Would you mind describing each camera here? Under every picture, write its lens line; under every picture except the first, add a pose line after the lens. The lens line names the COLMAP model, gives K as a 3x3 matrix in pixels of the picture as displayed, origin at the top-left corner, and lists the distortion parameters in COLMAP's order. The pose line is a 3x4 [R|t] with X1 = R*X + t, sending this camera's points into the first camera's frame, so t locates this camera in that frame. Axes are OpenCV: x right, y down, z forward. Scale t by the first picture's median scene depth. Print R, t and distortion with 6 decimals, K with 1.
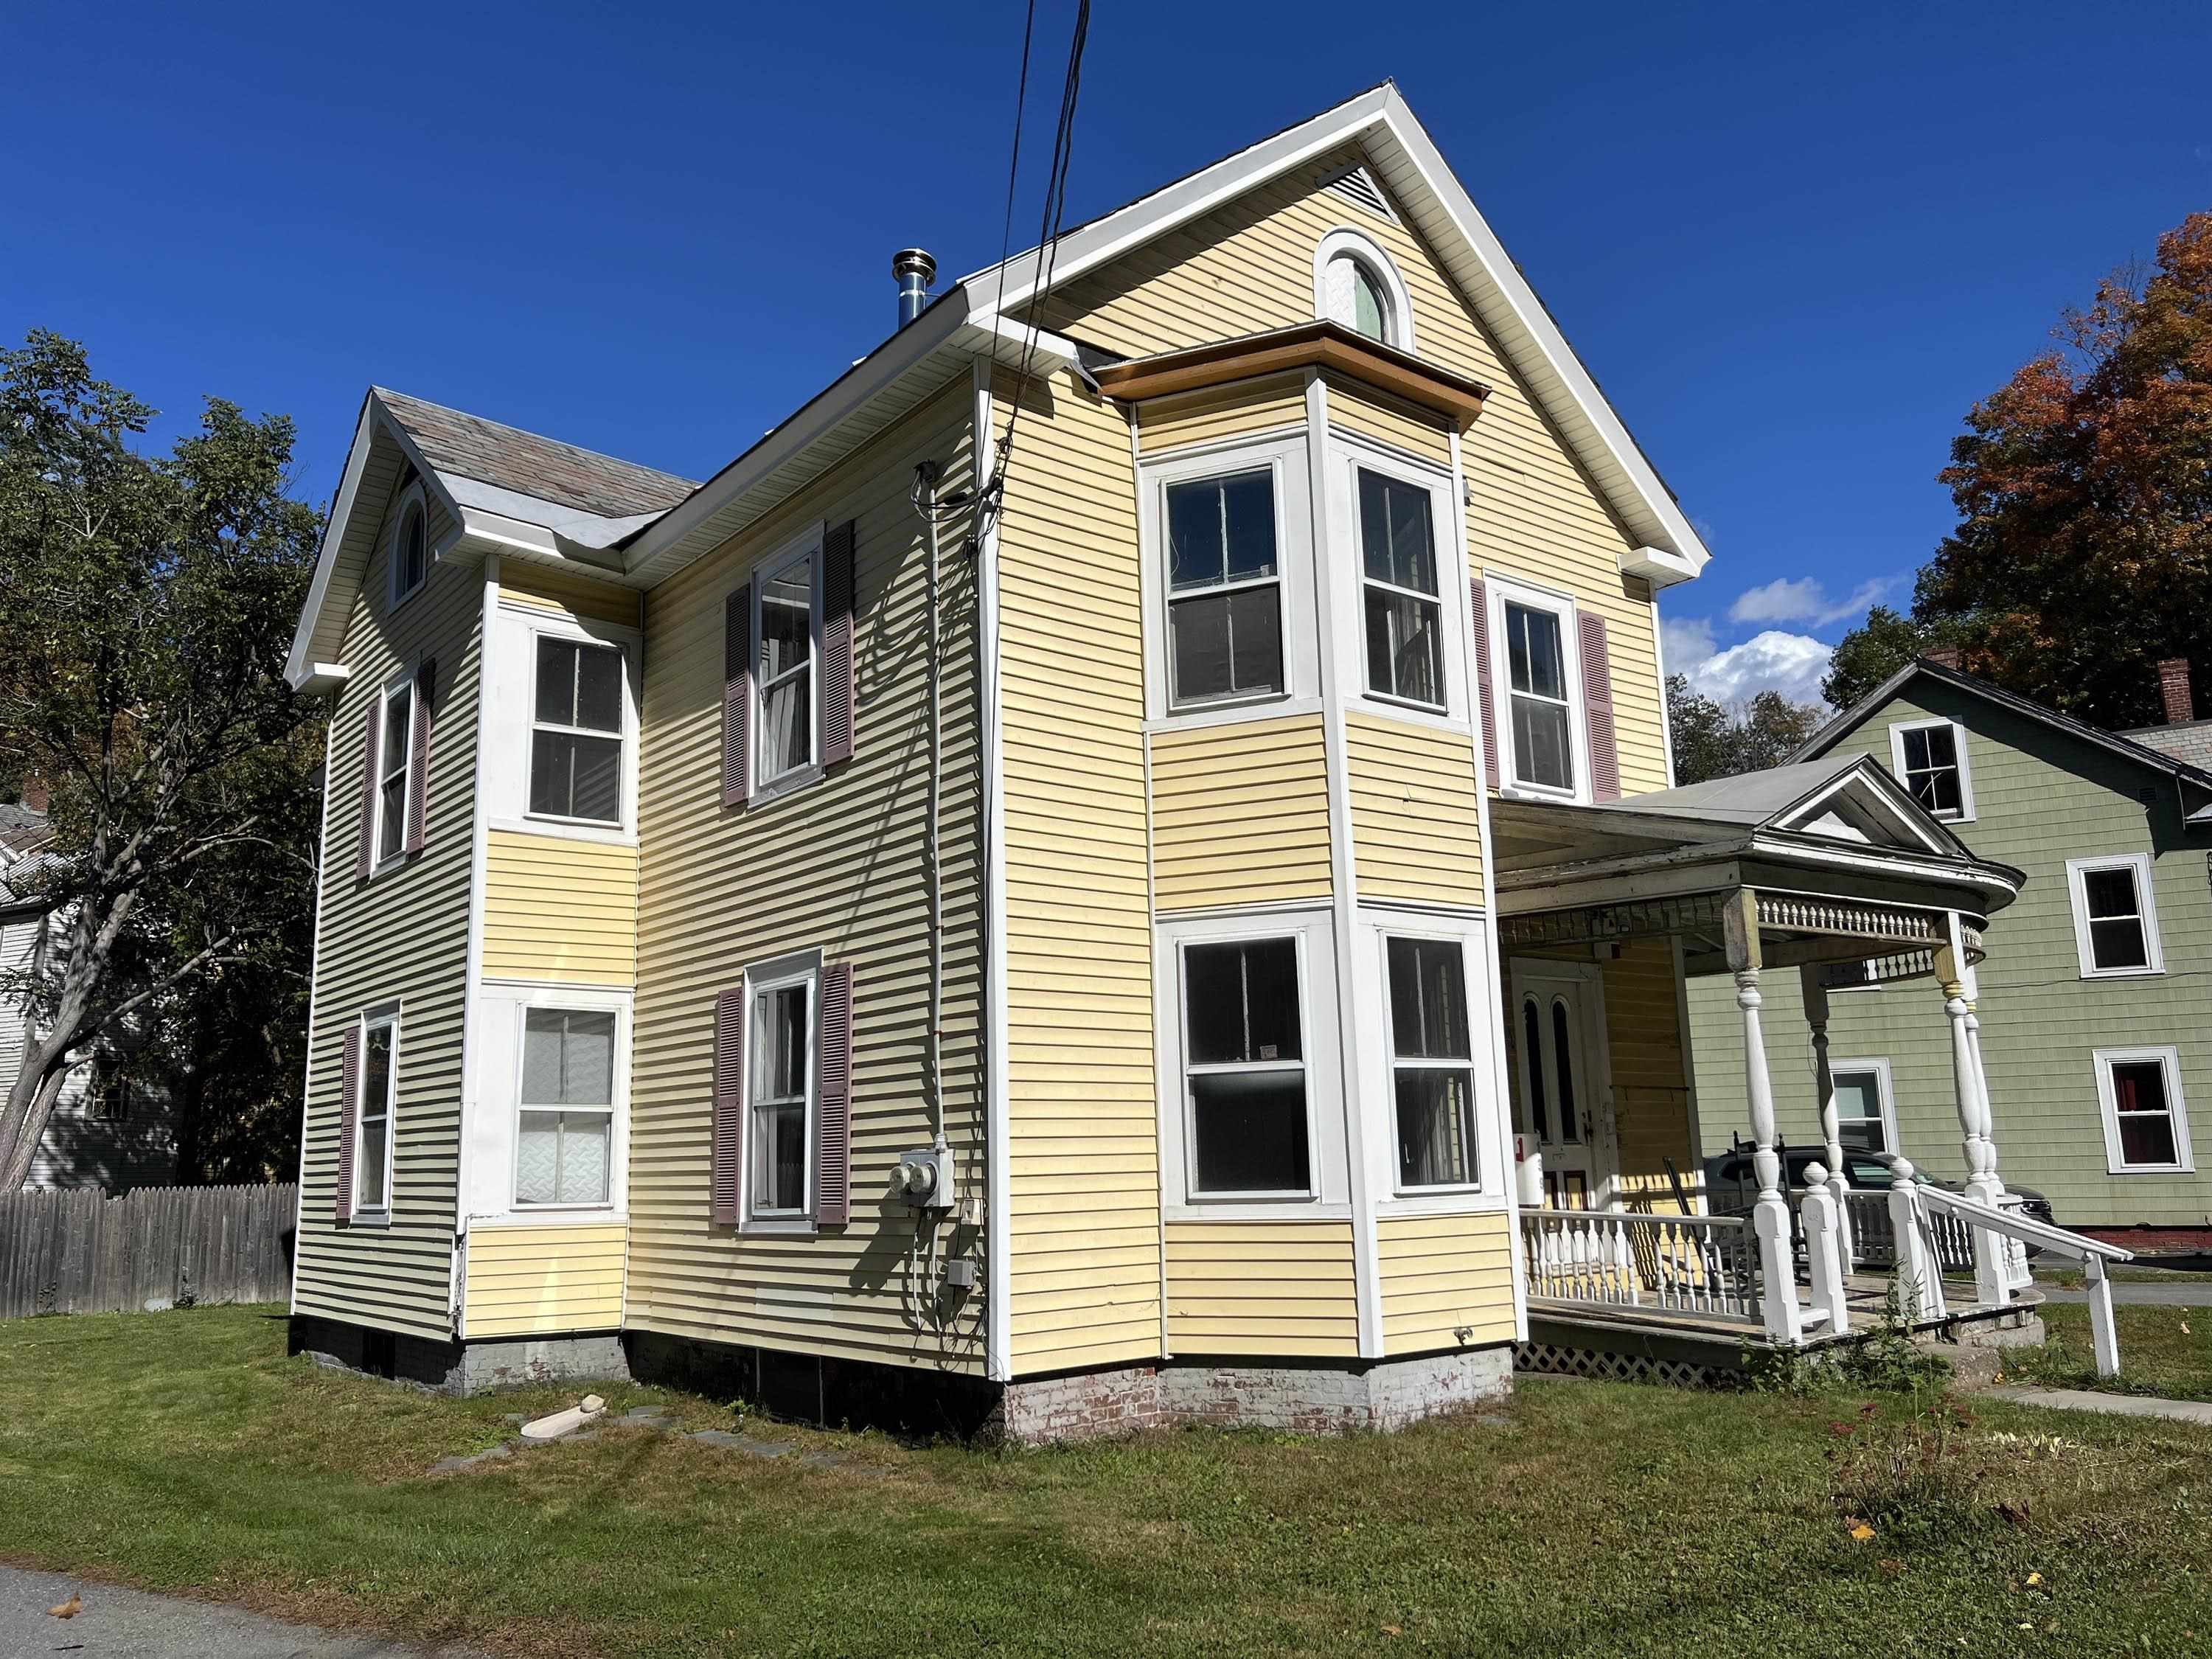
lens RADIAL K [[1675.9, 0, 1146.0], [0, 1675.9, 831.1], [0, 0, 1]] dist [0.085940, -0.087161]
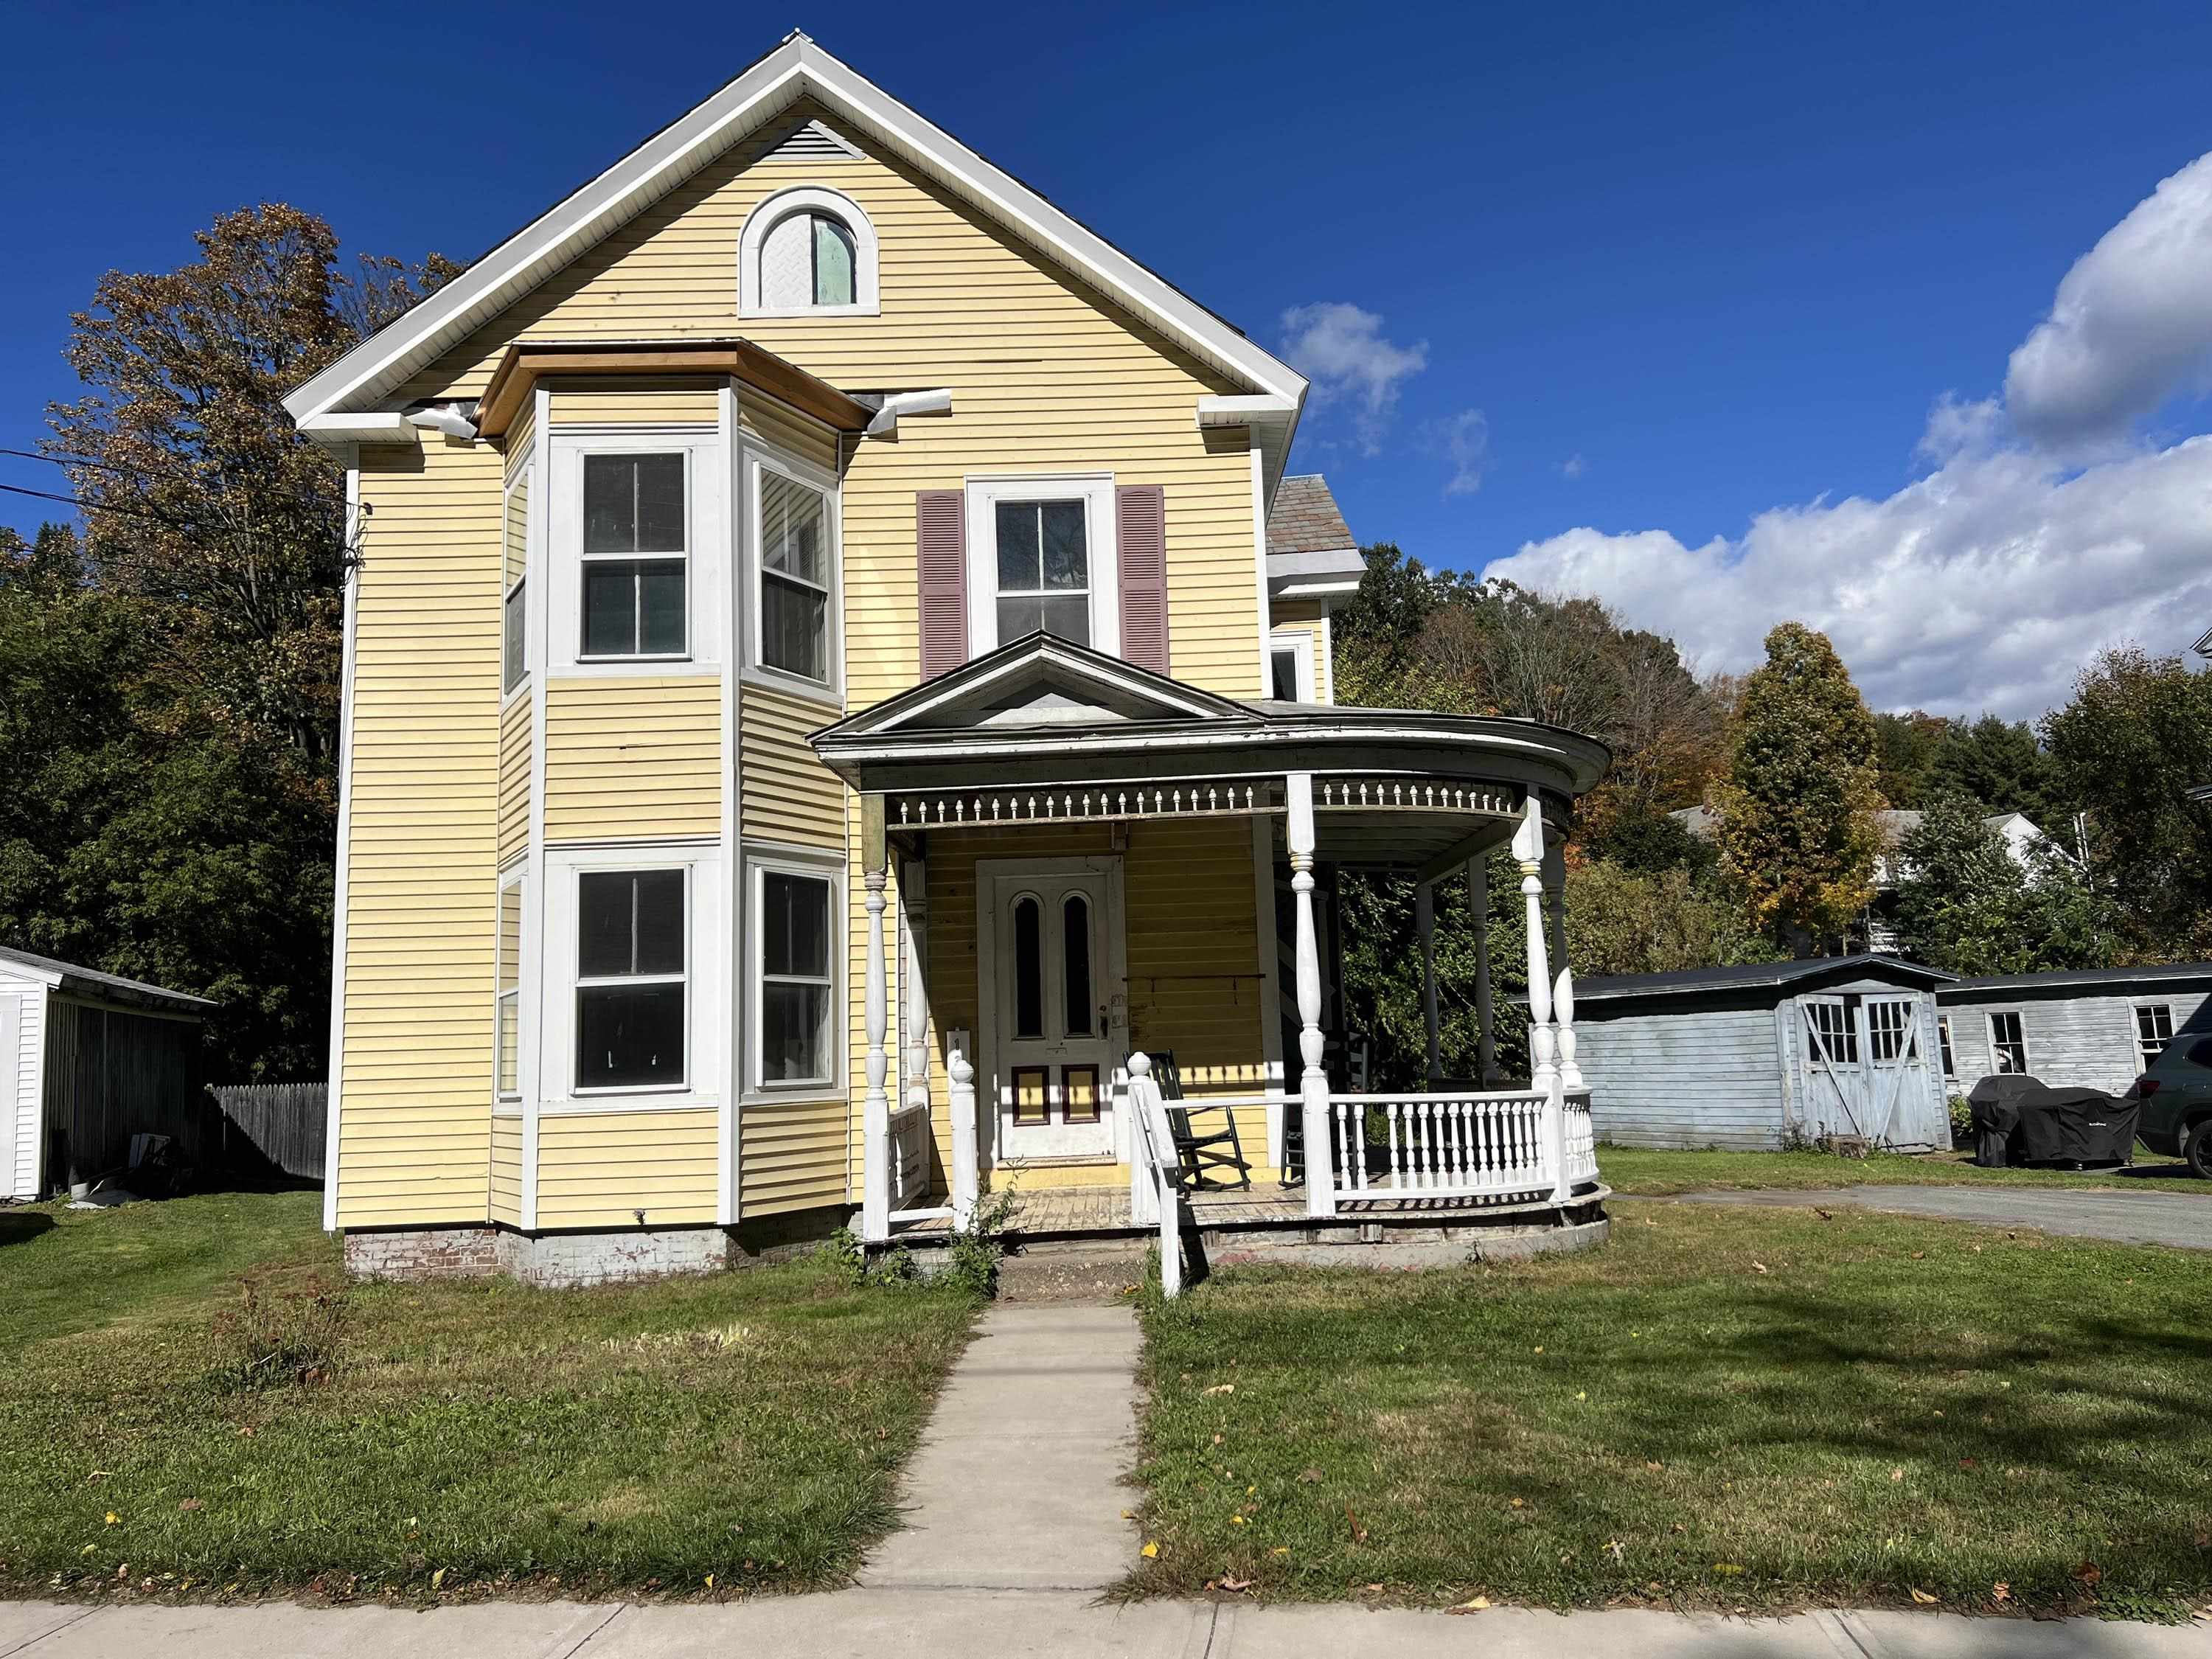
lens RADIAL K [[1675.9, 0, 1128.8], [0, 1675.9, 823.6], [0, 0, 1]] dist [0.085940, -0.087161]
pose [[0.784431, -0.084959, -0.614370, 1.137608], [0.131128, 0.990899, 0.030397, 0.041959], [0.606196, -0.104405, 0.788432, 0.314693]]
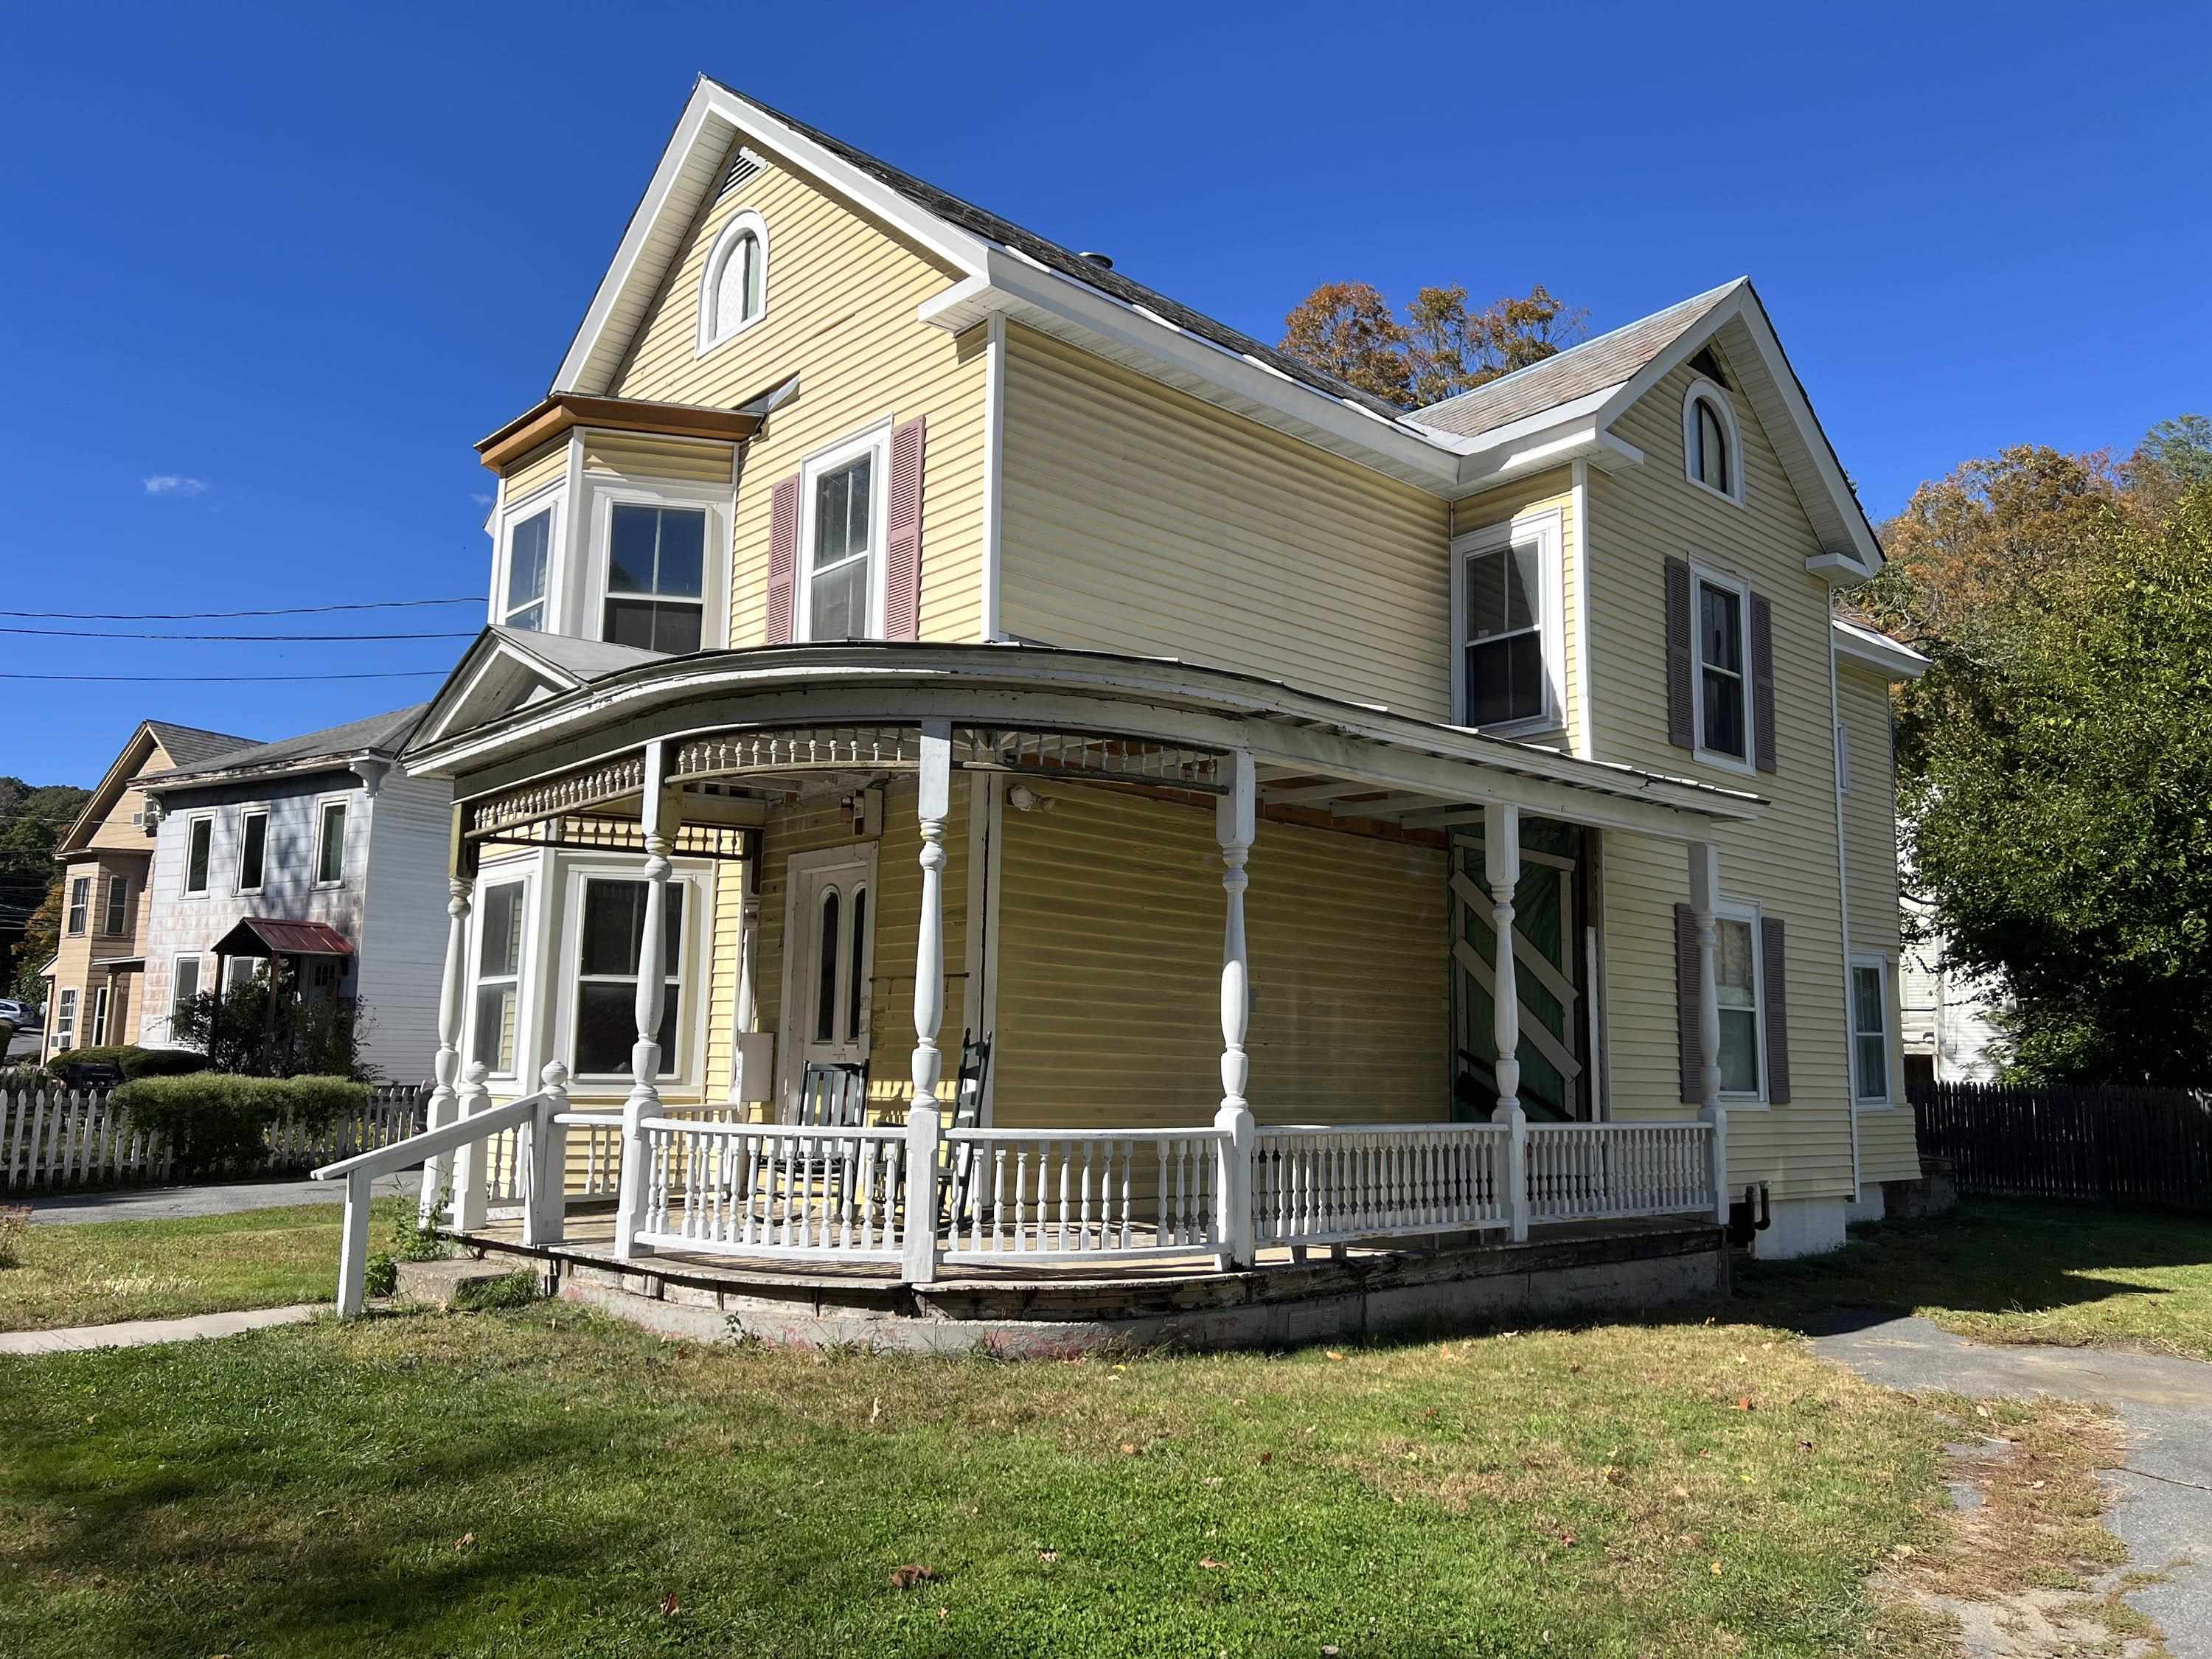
lens RADIAL K [[1675.9, 0, 1107.3], [0, 1675.9, 818.0], [0, 0, 1]] dist [0.085940, -0.087161]
pose [[0.043668, -0.122016, -0.991567, 1.487030], [0.178262, 0.977538, -0.112439, 0.243855], [0.983014, -0.171849, 0.064437, 1.391676]]
